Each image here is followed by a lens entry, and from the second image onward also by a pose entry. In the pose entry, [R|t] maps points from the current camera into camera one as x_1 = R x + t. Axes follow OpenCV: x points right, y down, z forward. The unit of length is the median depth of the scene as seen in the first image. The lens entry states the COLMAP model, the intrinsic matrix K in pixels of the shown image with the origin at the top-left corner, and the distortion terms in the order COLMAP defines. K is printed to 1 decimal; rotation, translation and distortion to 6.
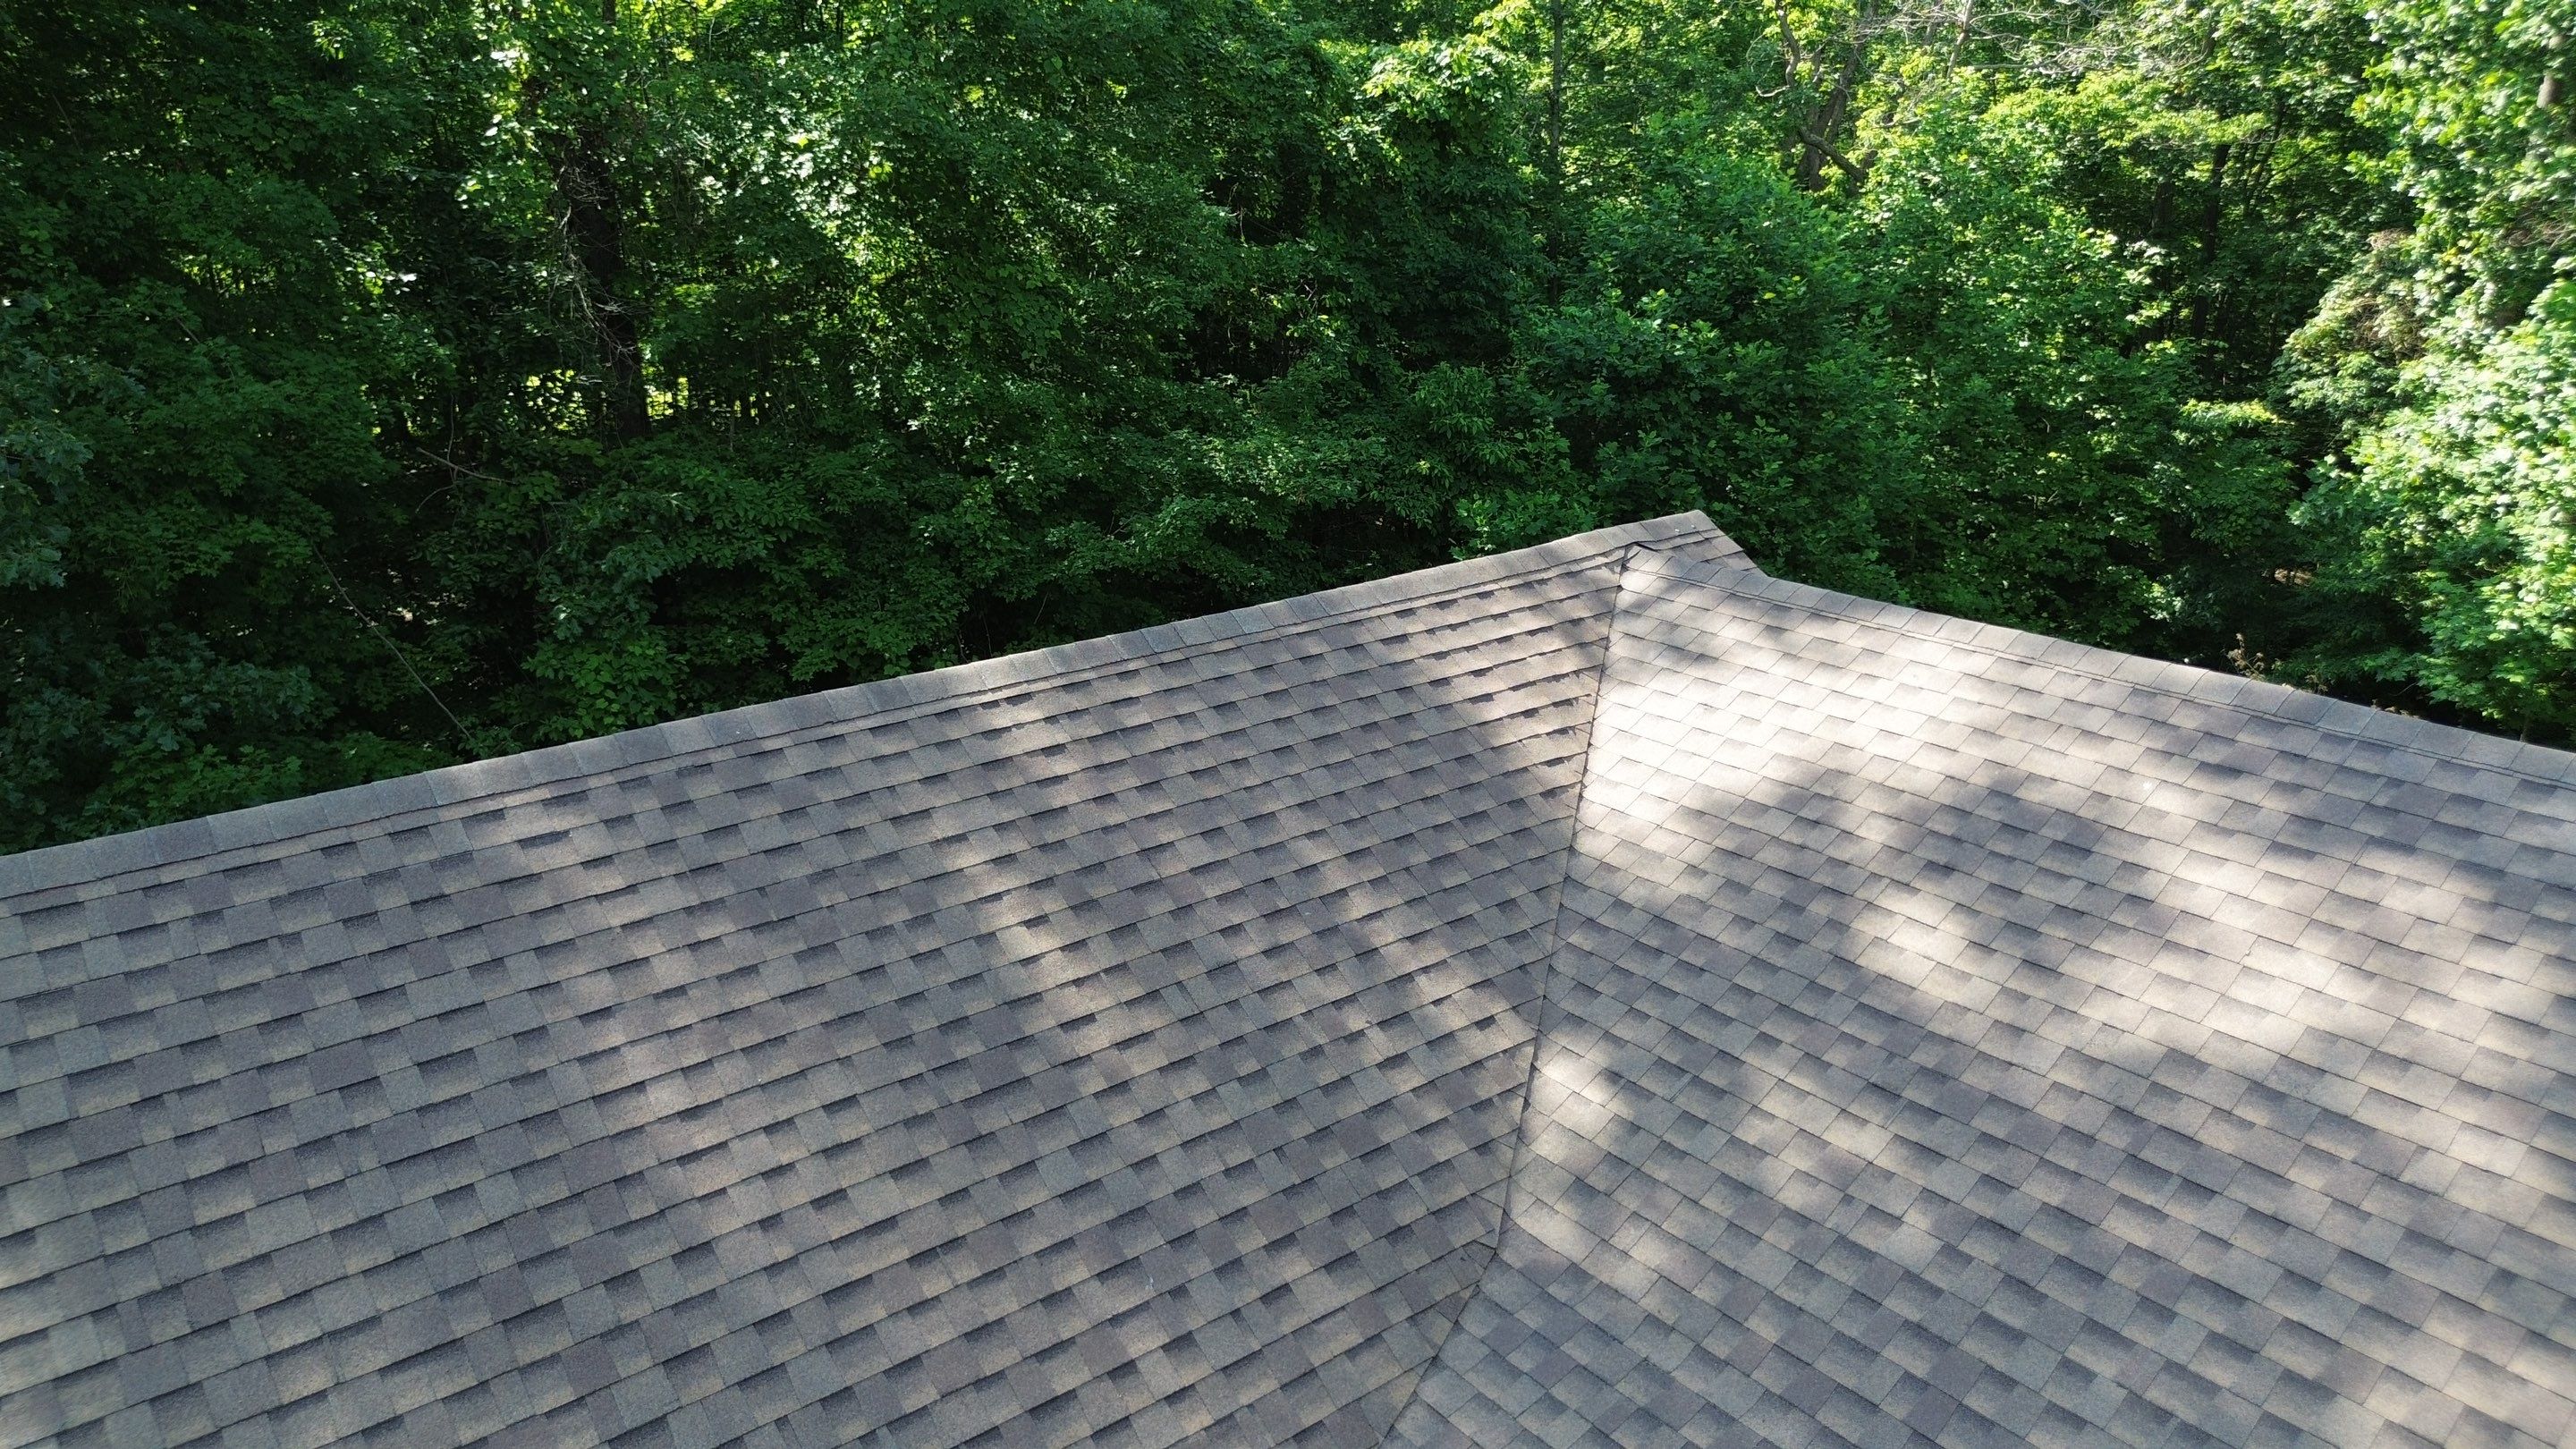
lens RADIAL K [[1785.4, 0, 1371.7], [0, 1785.4, 730.0], [0, 0, 1]] dist [0.085904, -0.118355]
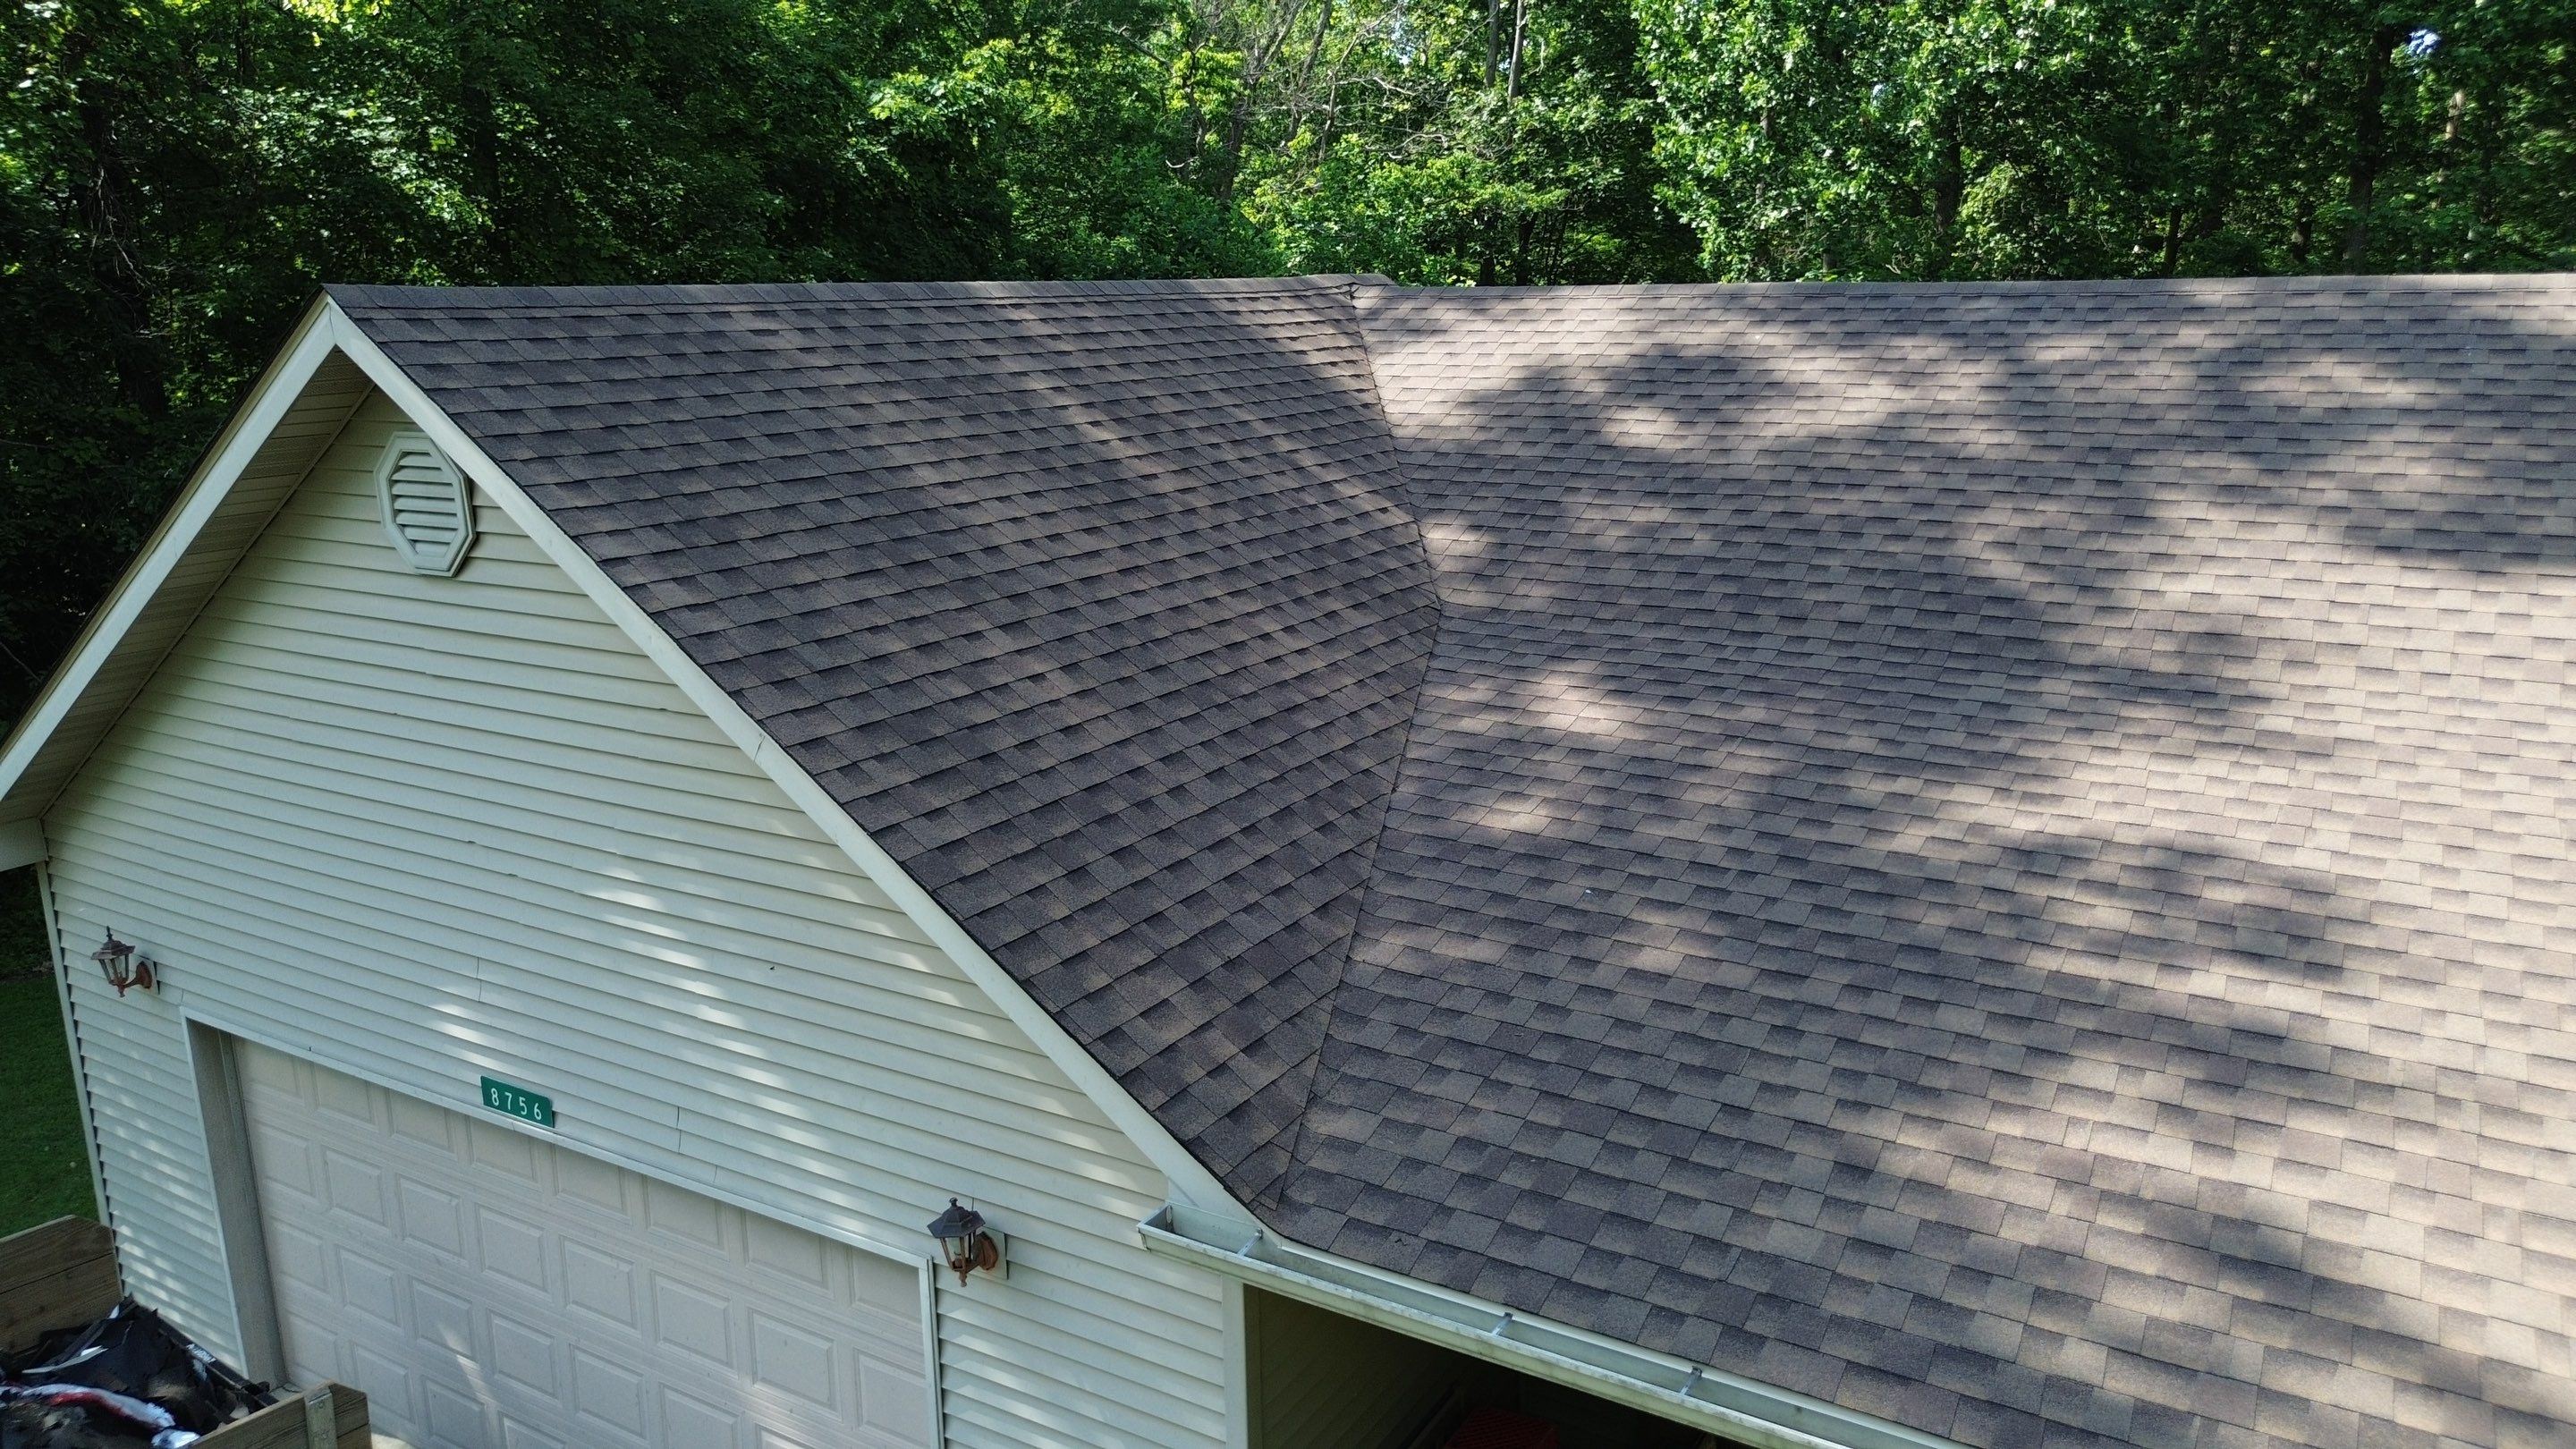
lens RADIAL K [[1753.8, 0, 1351.8], [0, 1753.8, 726.7], [0, 0, 1]] dist [0.057366, -0.042593]
pose [[0.937461, -0.090362, 0.336157, -0.374296], [0.116450, 0.991488, -0.058230, 0.345132], [-0.328034, 0.093734, 0.940004, -0.252119]]
